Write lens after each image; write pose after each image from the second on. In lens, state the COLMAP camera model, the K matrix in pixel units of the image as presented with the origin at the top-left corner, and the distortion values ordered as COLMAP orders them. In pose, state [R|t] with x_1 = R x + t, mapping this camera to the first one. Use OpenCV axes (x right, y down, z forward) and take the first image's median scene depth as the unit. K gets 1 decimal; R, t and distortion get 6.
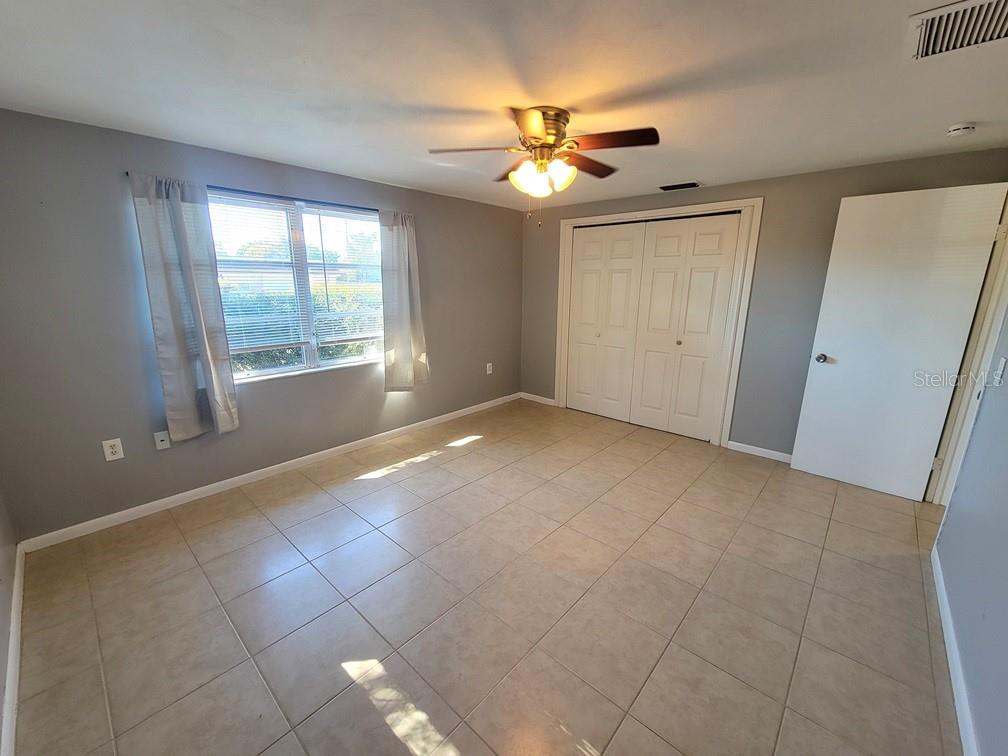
lens RADIAL K [[412.5, 0, 500.7], [0, 412.5, 382.7], [0, 0, 1]] dist [-0.001695, -0.000214]
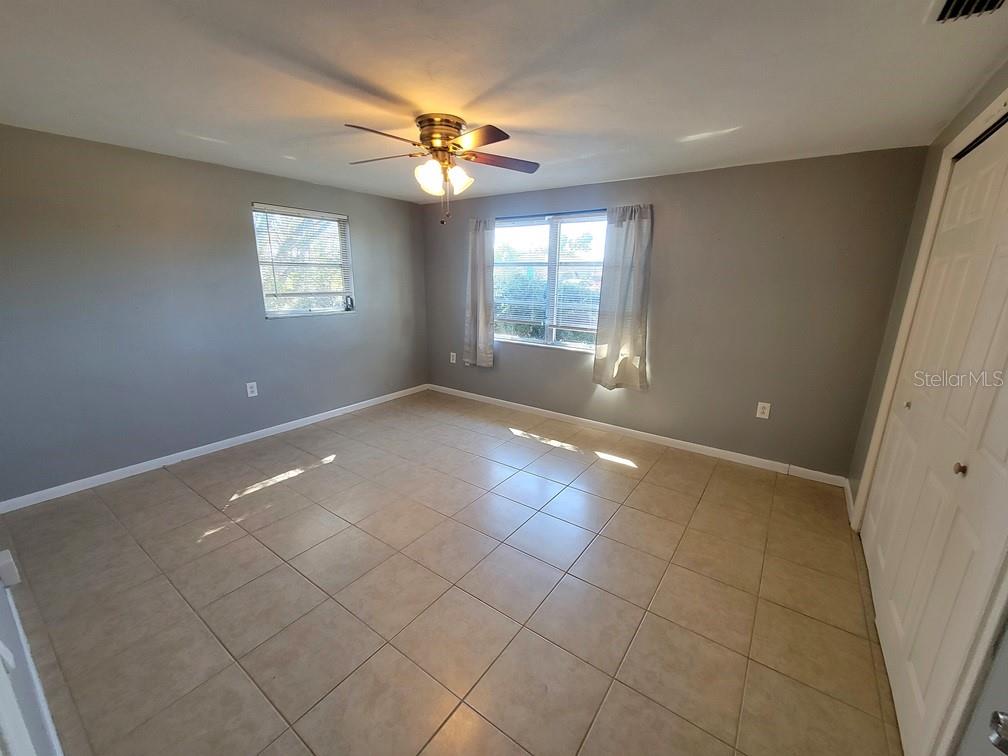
lens RADIAL K [[412.5, 0, 500.7], [0, 412.5, 382.7], [0, 0, 1]] dist [-0.001695, -0.000214]
pose [[0.113639, 0.247898, -0.962098, 0.822419], [-0.254407, 0.943346, 0.213016, -0.164338], [0.960397, 0.220558, 0.170268, 0.688303]]
